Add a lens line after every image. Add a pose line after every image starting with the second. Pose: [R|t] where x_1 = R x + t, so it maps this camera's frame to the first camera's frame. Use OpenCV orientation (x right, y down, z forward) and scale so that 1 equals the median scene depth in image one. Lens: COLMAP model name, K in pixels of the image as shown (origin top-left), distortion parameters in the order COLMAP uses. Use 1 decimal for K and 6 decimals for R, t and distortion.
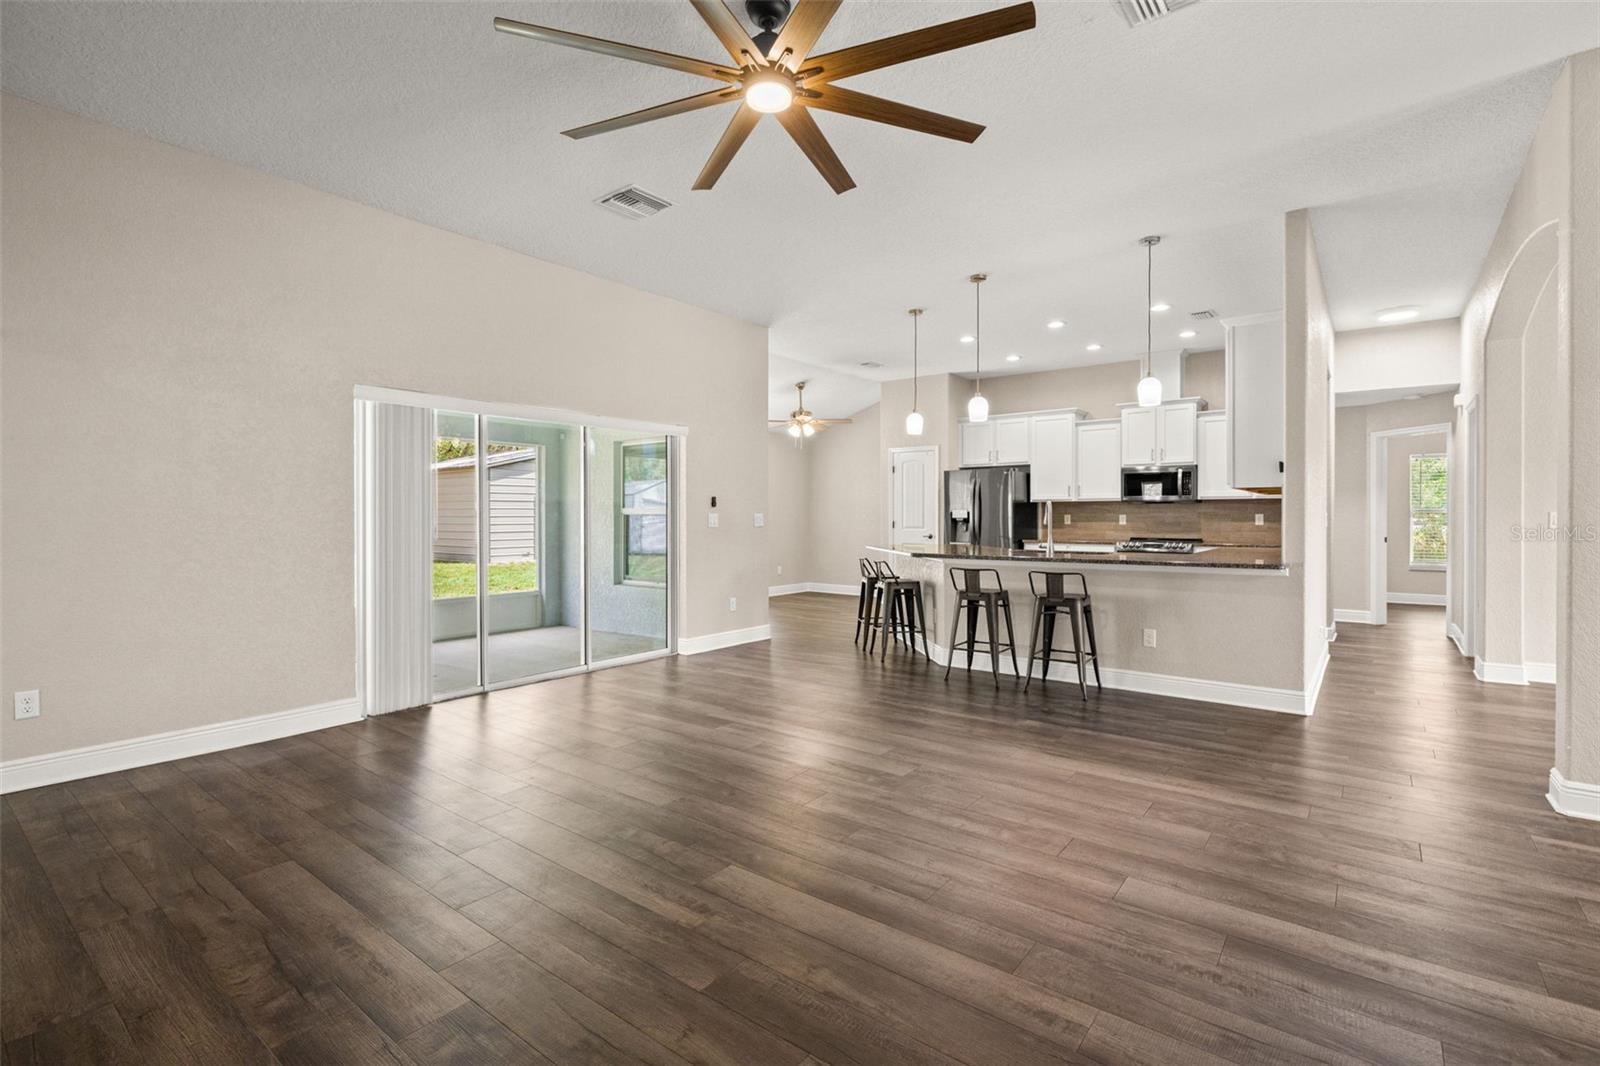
lens RADIAL K [[741.2, 0, 796.4], [0, 741.2, 520.2], [0, 0, 1]] dist [0.000173, 0.000066]
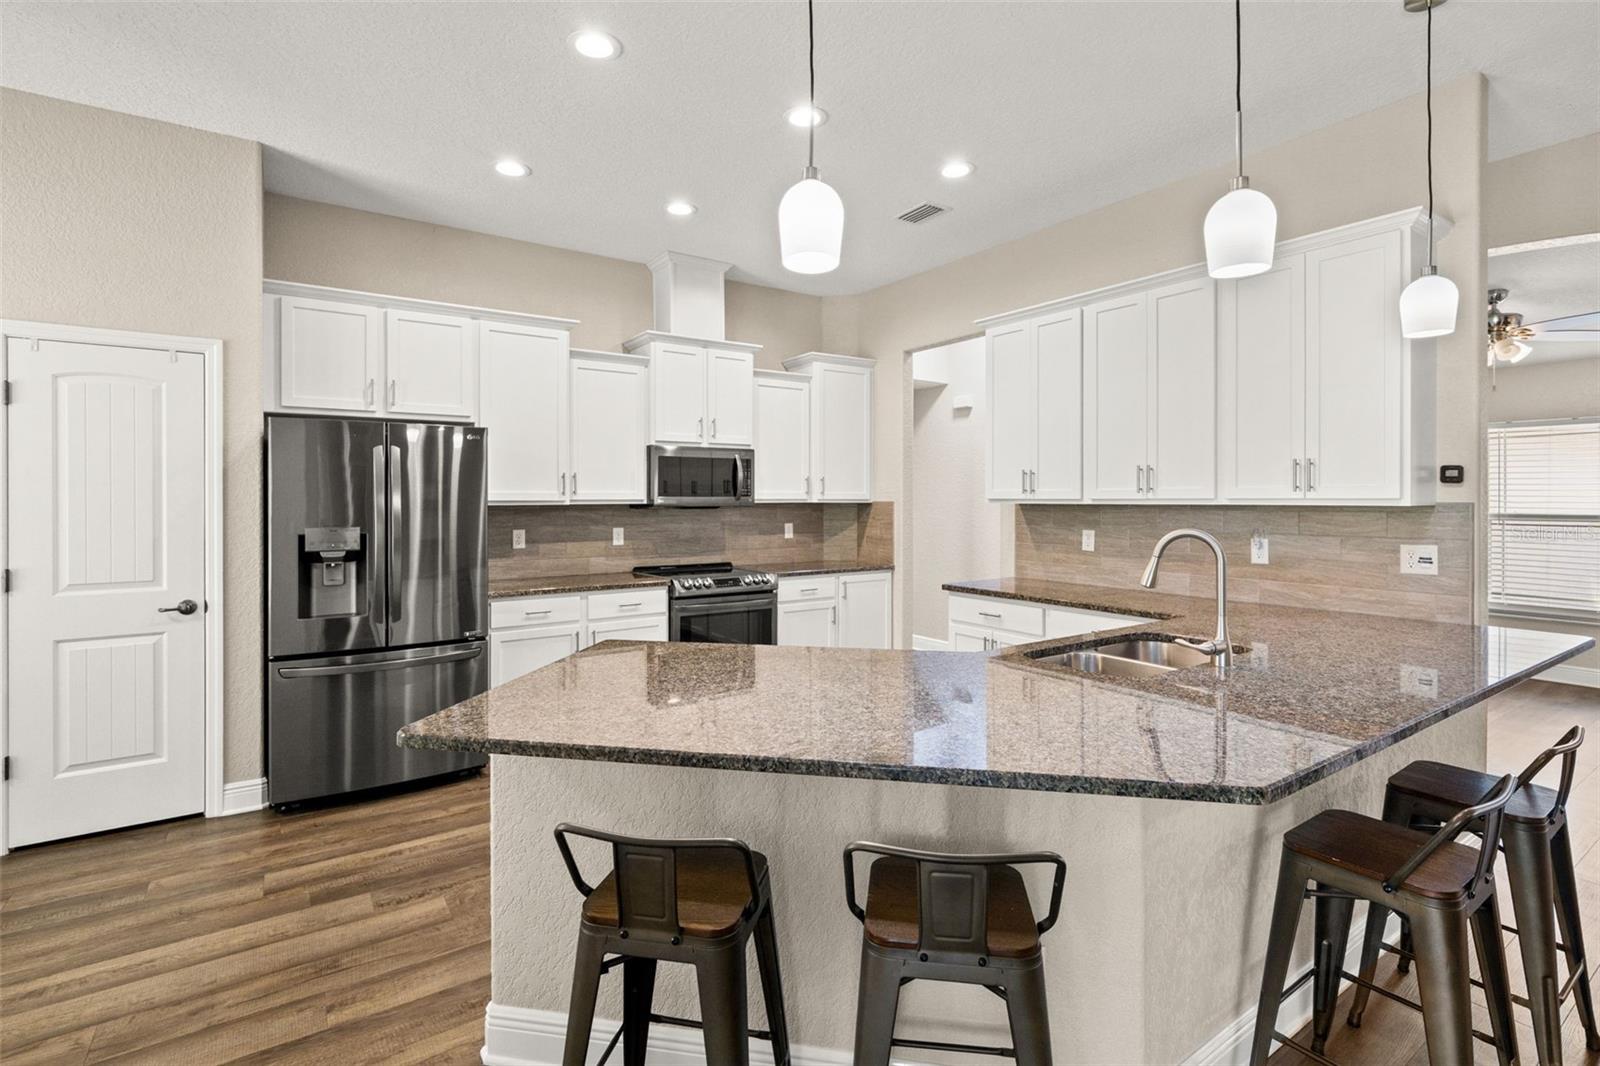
lens RADIAL K [[754.5, 0, 805.8], [0, 754.5, 495.4], [0, 0, 1]] dist [0.001552, 0.000440]
pose [[0.302172, 0.005575, 0.953237, -0.066796], [0.006290, 0.999949, -0.007842, -0.027022], [-0.953233, 0.008365, 0.302122, 0.698448]]
